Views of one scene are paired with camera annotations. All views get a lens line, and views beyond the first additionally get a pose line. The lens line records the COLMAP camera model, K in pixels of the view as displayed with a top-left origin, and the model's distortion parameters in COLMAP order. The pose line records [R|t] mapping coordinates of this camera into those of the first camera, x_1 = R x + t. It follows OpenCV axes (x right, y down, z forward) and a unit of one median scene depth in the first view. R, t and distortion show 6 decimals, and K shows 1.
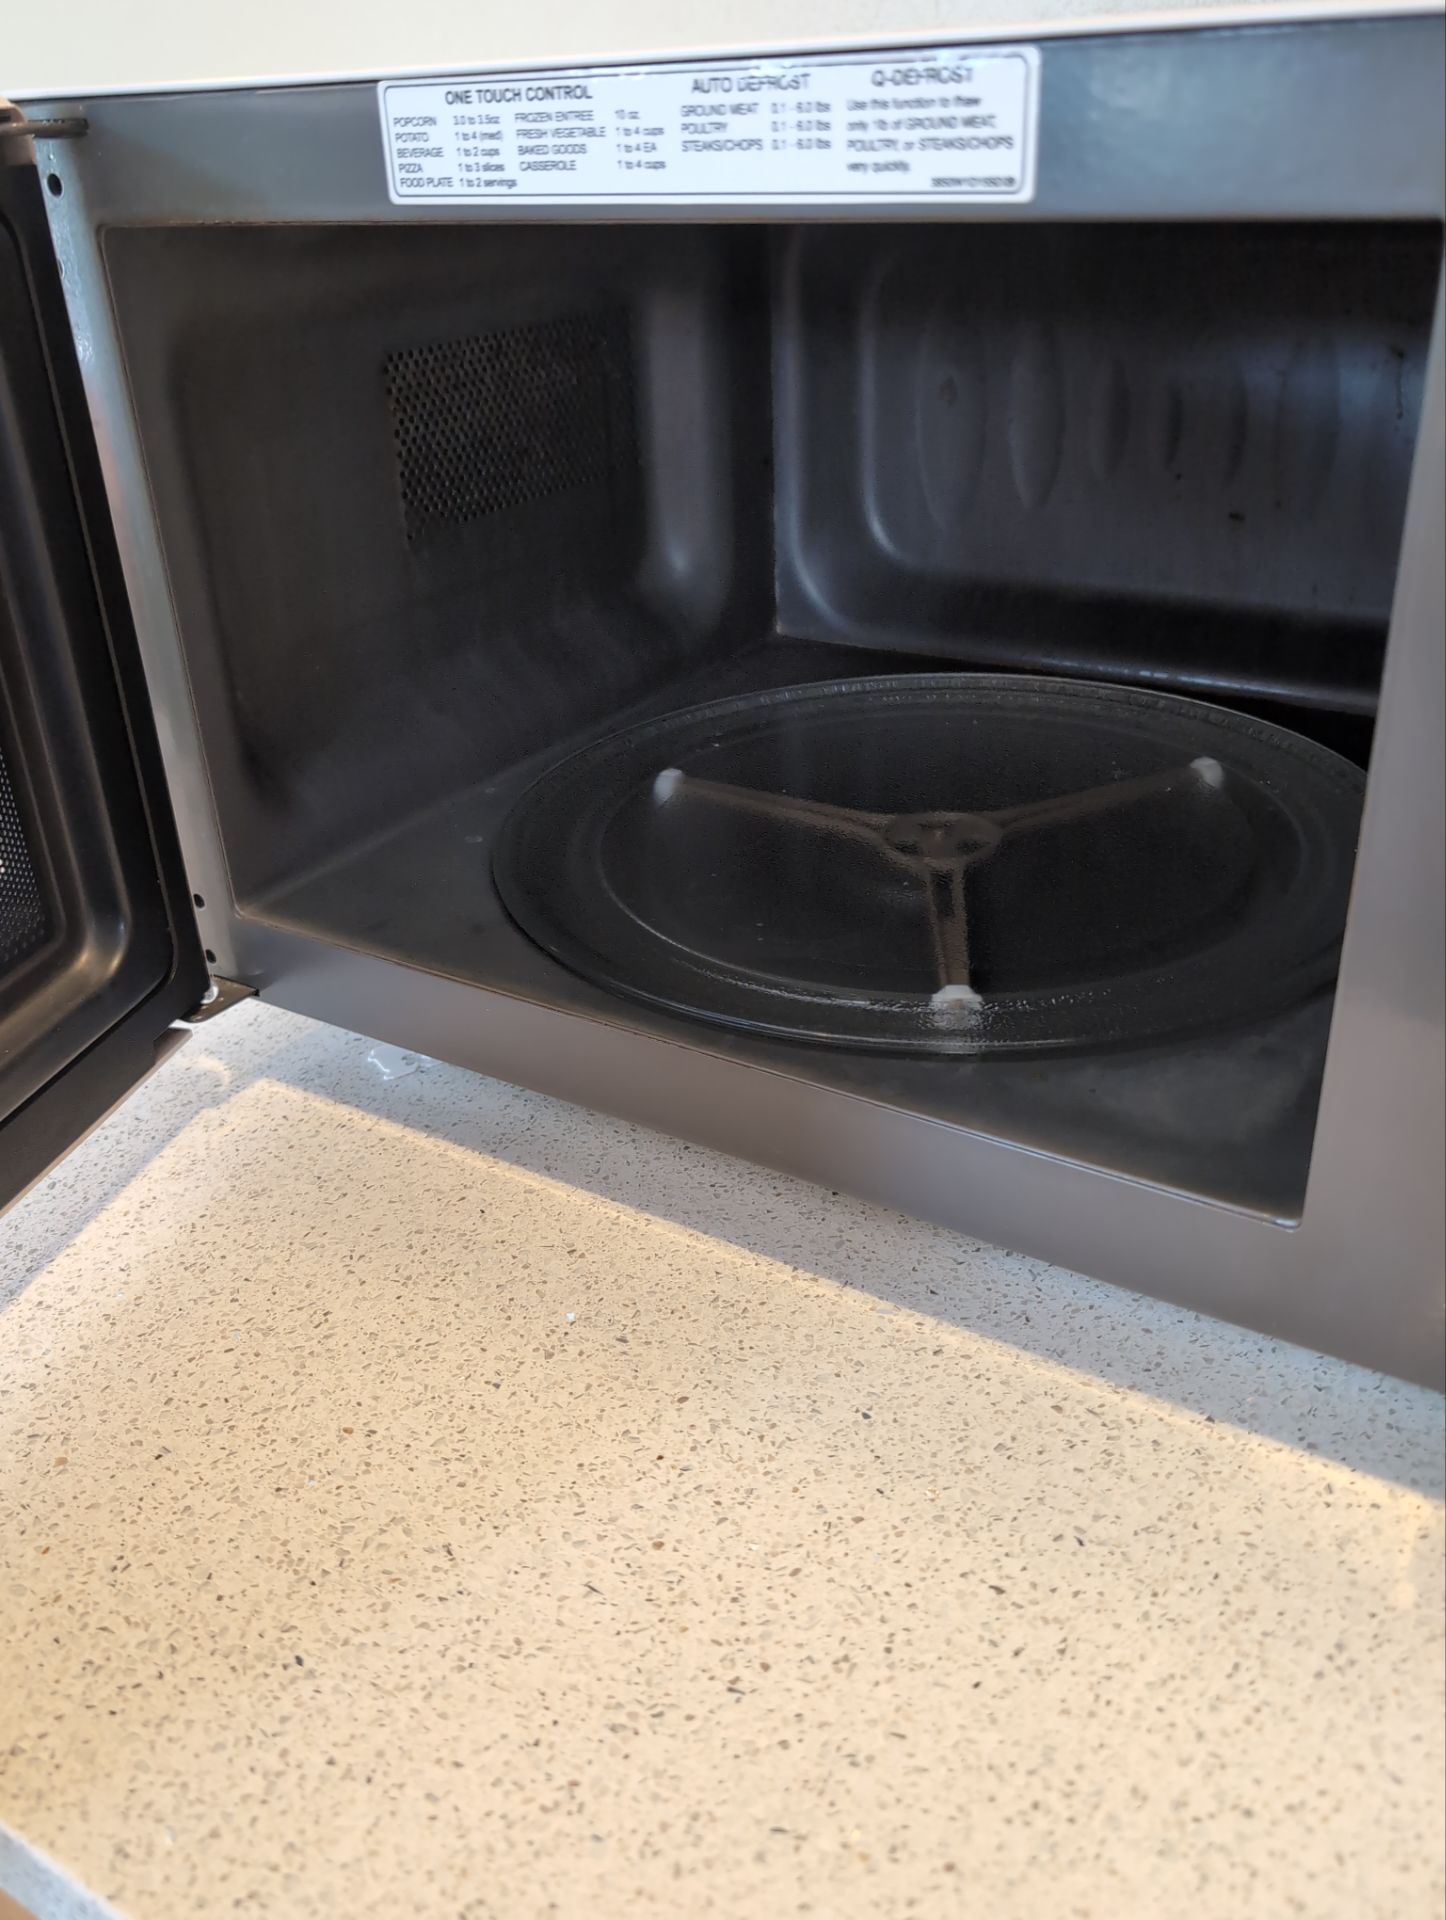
lens RADIAL K [[1675.9, 0, 723.0], [0, 1675.9, 960.0], [0, 0, 1]] dist [0.033596, -0.029588]
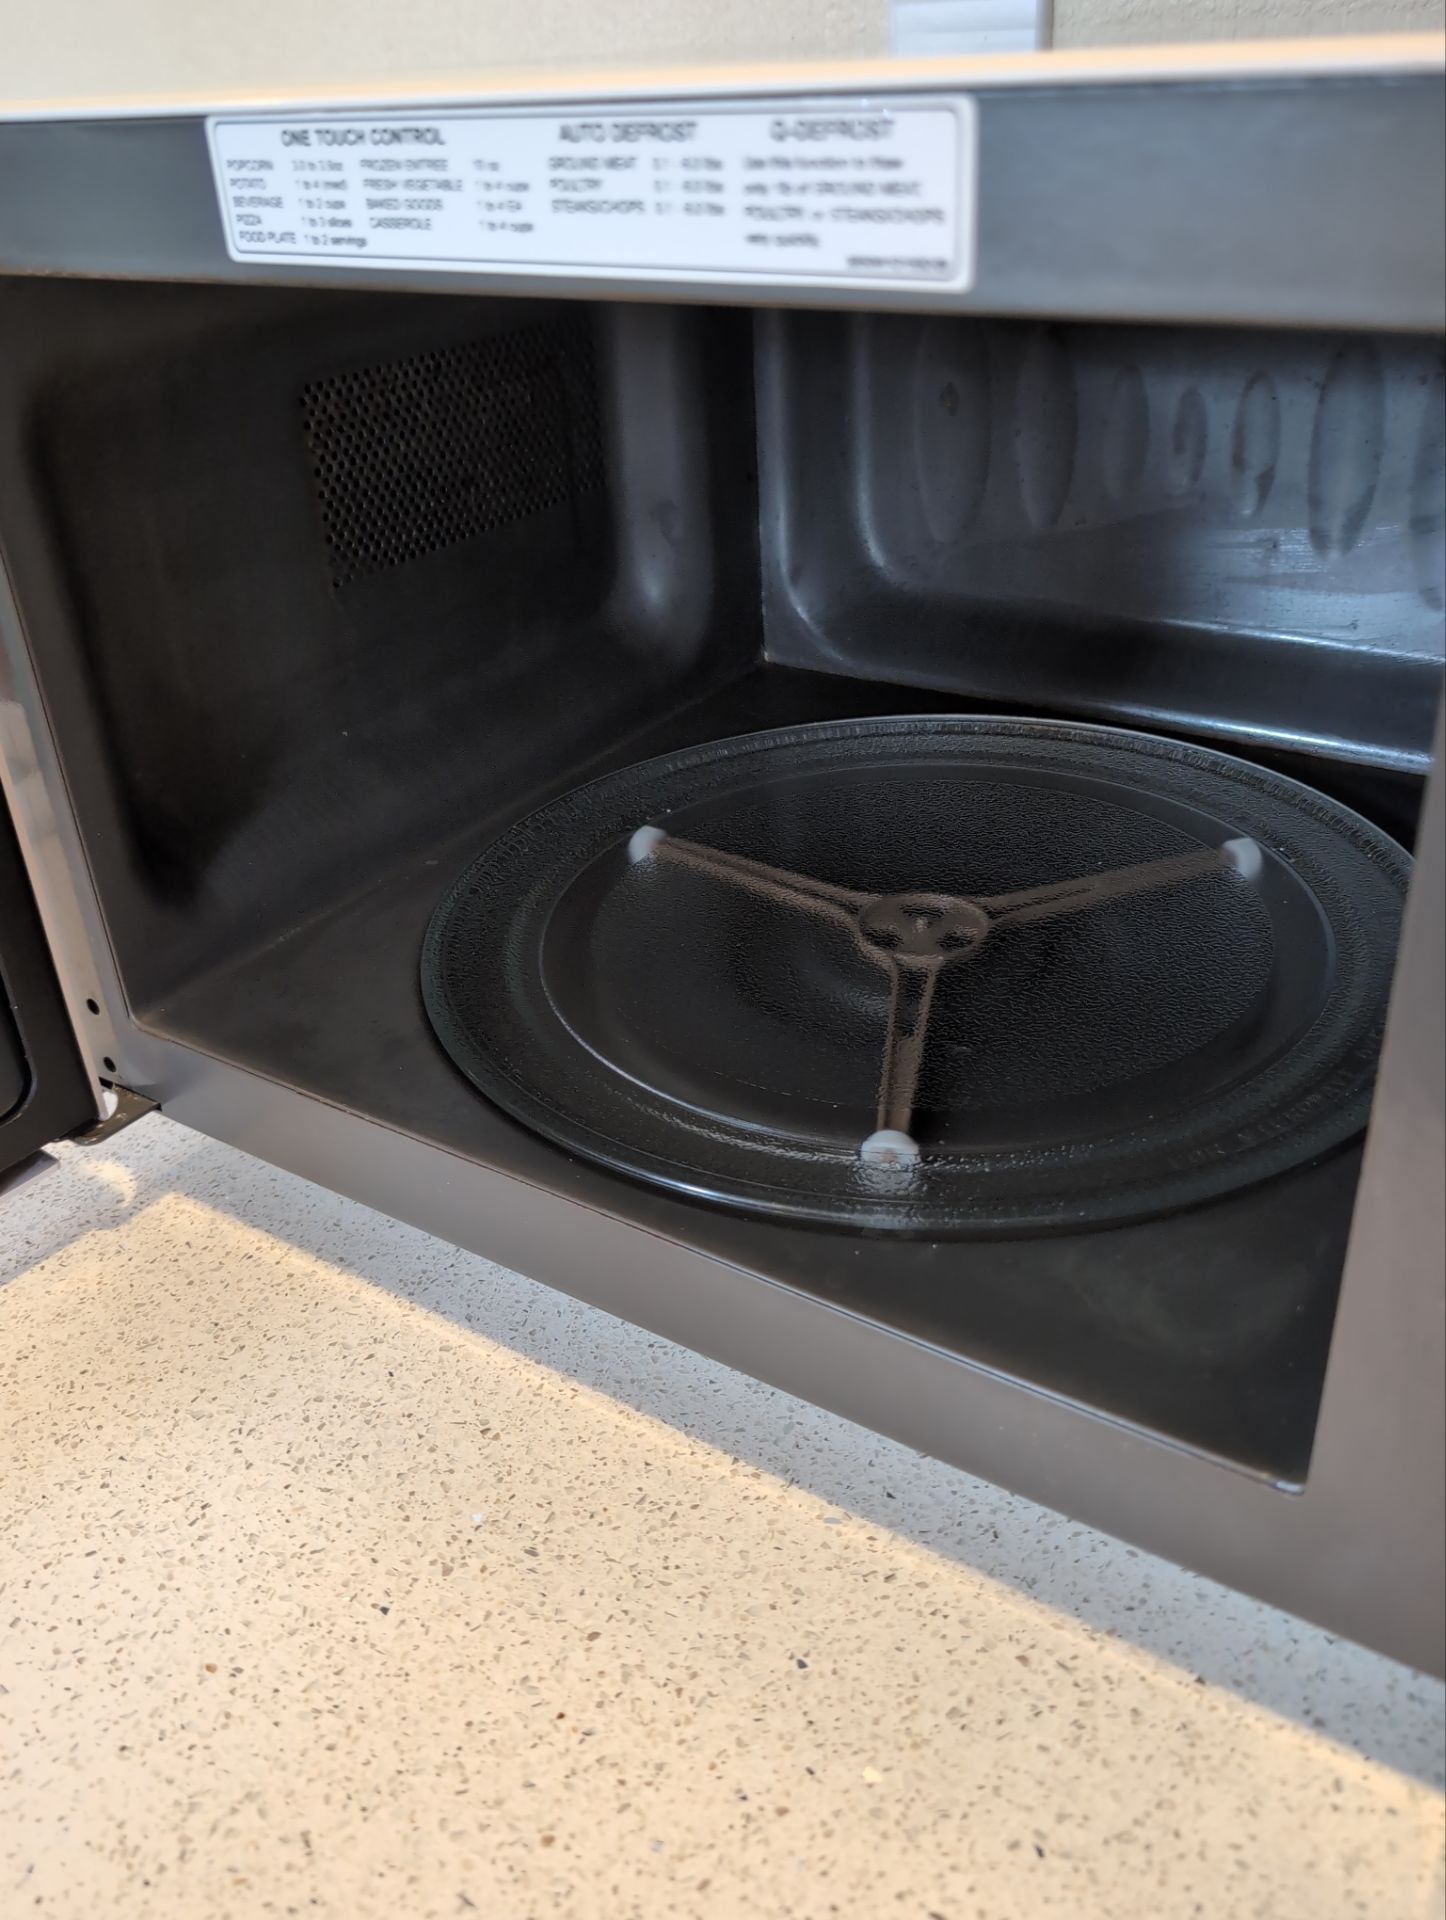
lens RADIAL K [[1675.9, 0, 723.0], [0, 1675.9, 960.0], [0, 0, 1]] dist [0.033596, -0.029588]
pose [[0.999644, 0.002518, -0.026561, 0.068109], [-0.001600, 0.999403, 0.034526, -0.123095], [0.026632, -0.034472, 0.999051, 0.147735]]
